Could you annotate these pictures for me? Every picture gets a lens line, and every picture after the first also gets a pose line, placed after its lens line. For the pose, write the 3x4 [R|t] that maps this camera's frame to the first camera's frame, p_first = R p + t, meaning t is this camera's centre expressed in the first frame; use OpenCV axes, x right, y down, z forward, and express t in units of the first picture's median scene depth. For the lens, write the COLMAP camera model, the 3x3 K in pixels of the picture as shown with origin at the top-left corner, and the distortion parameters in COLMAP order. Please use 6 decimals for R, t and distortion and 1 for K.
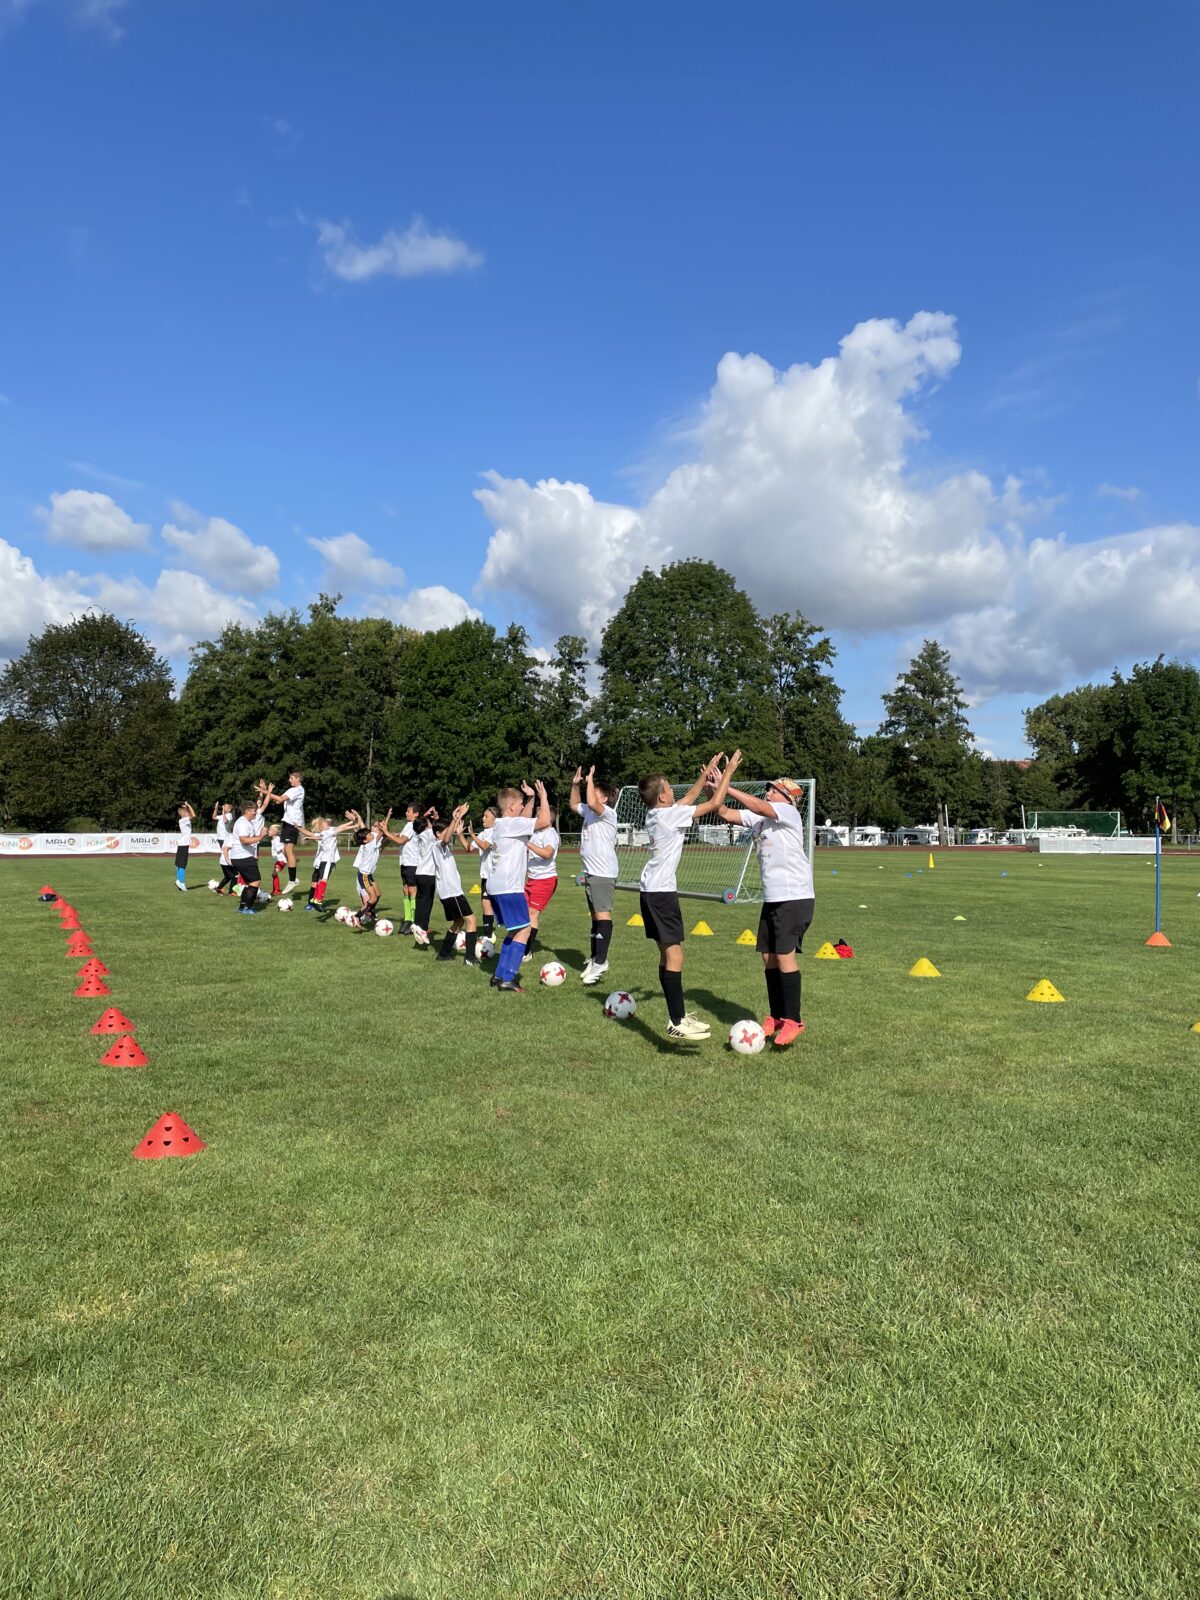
lens RADIAL K [[1167.9, 0, 600.0], [0, 1167.9, 800.0], [0, 0, 1]] dist [0.039993, 0.001649]
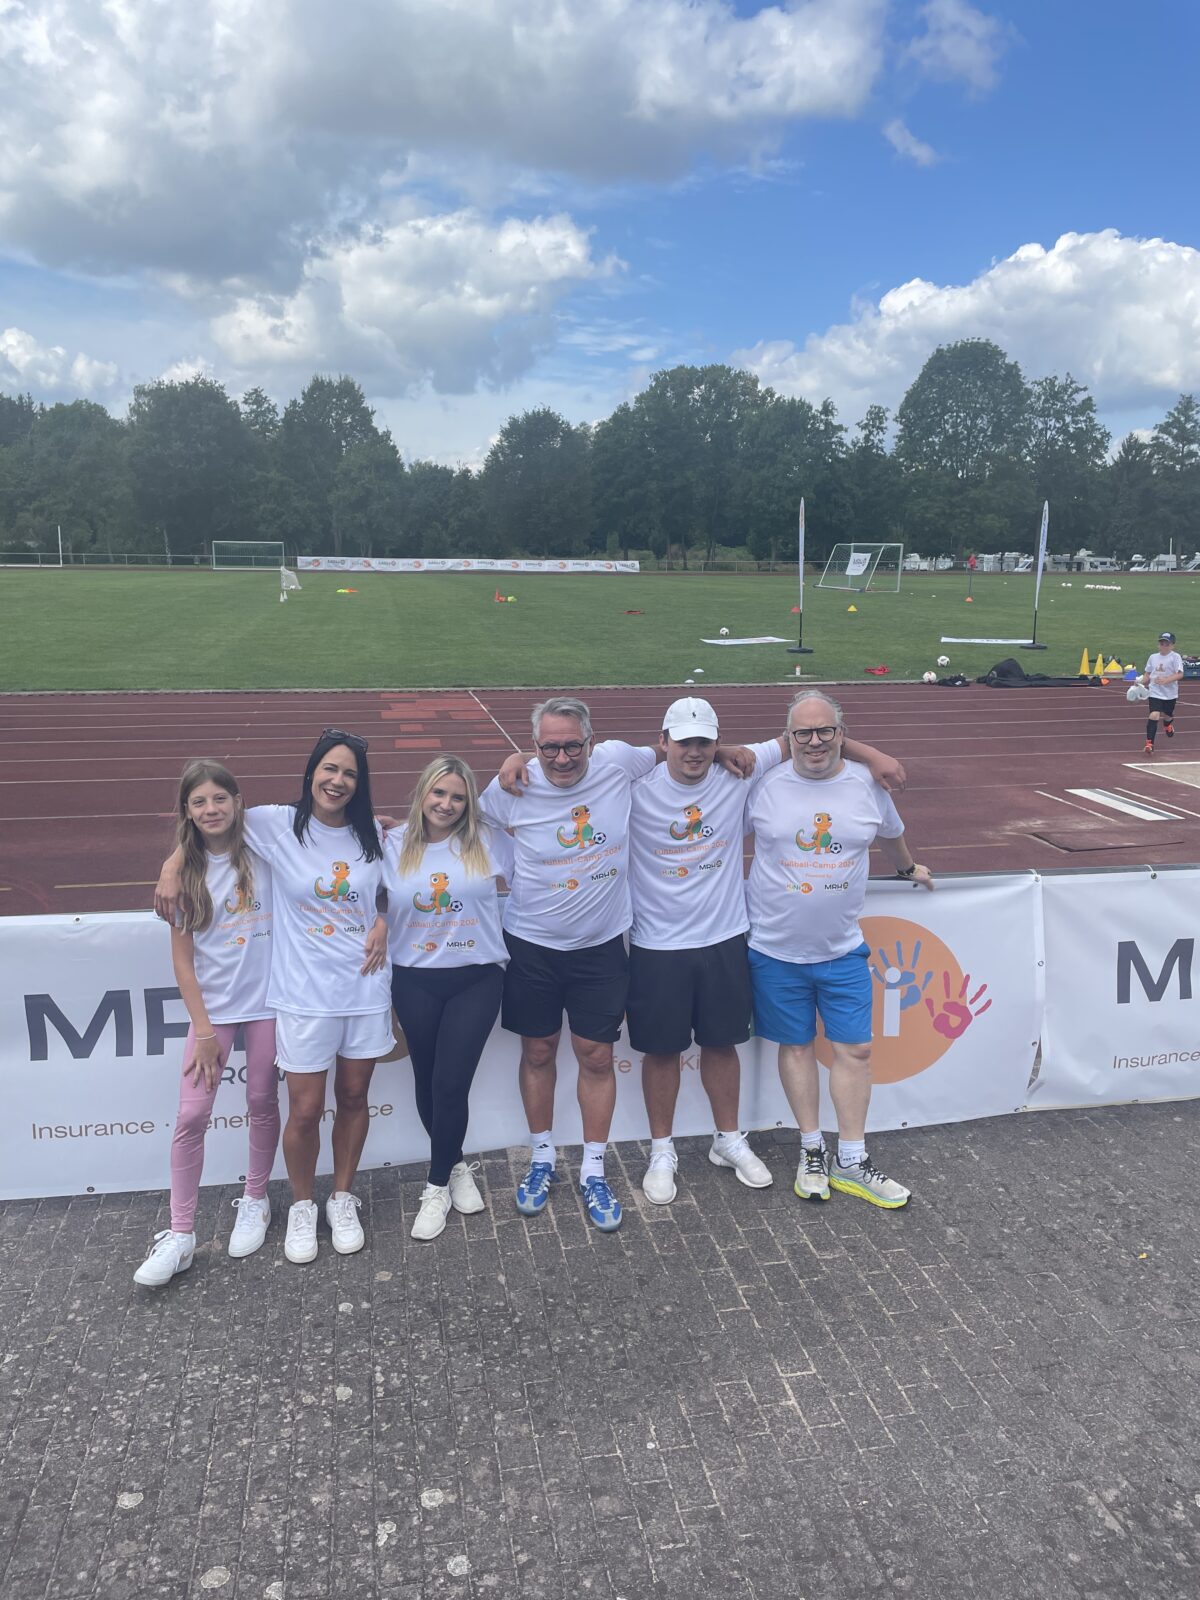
lens RADIAL K [[1217.0, 0, 600.0], [0, 1217.0, 800.0], [0, 0, 1]] dist [0.098468, -0.171836]
pose [[0.964620, 0.057327, -0.257337, 0.062134], [0.000778, 0.975450, 0.220219, -0.013594], [0.263644, -0.212628, 0.940894, -0.455871]]
